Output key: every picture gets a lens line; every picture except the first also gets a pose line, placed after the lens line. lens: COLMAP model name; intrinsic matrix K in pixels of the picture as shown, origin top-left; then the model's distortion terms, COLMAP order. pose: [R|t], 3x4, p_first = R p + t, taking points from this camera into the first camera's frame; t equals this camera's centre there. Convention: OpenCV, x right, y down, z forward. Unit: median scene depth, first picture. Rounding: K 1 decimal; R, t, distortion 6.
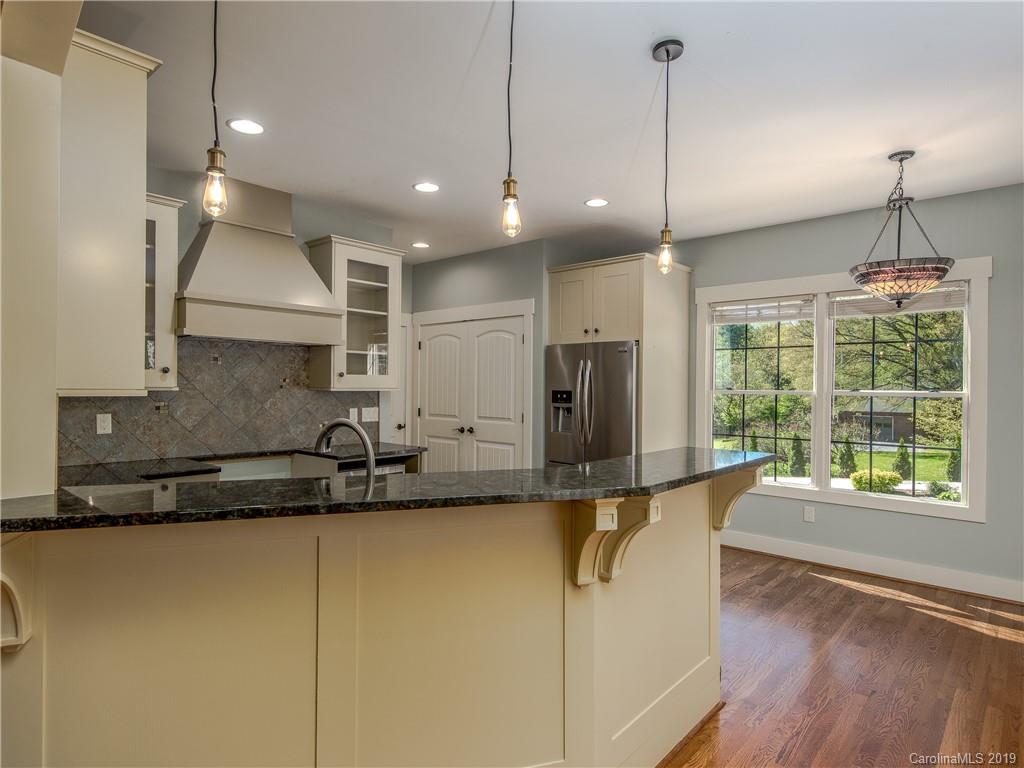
lens RADIAL K [[611.9, 0, 508.5], [0, 611.9, 384.7], [0, 0, 1]] dist [0.030505, -0.003900]
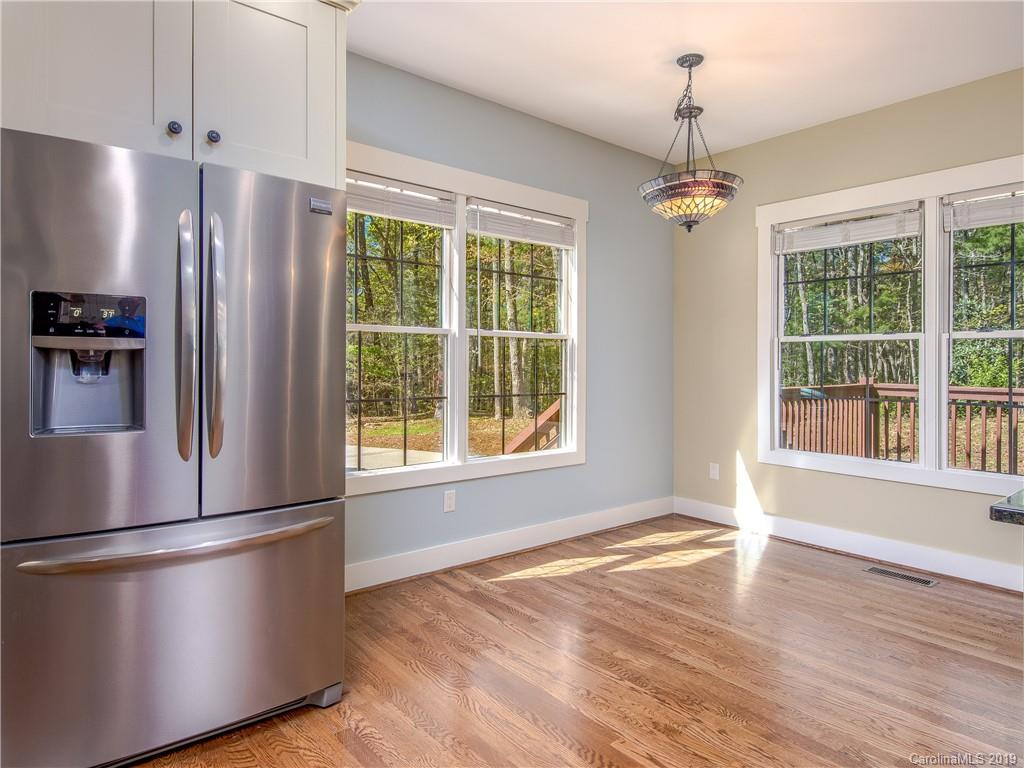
lens RADIAL K [[615.9, 0, 502.3], [0, 615.9, 365.3], [0, 0, 1]] dist [0.003317, -0.000953]
pose [[0.162667, -0.008367, 0.986646, -0.223295], [-0.002087, 0.999959, 0.008824, 0.050691], [-0.986679, -0.003495, 0.162643, 0.902447]]
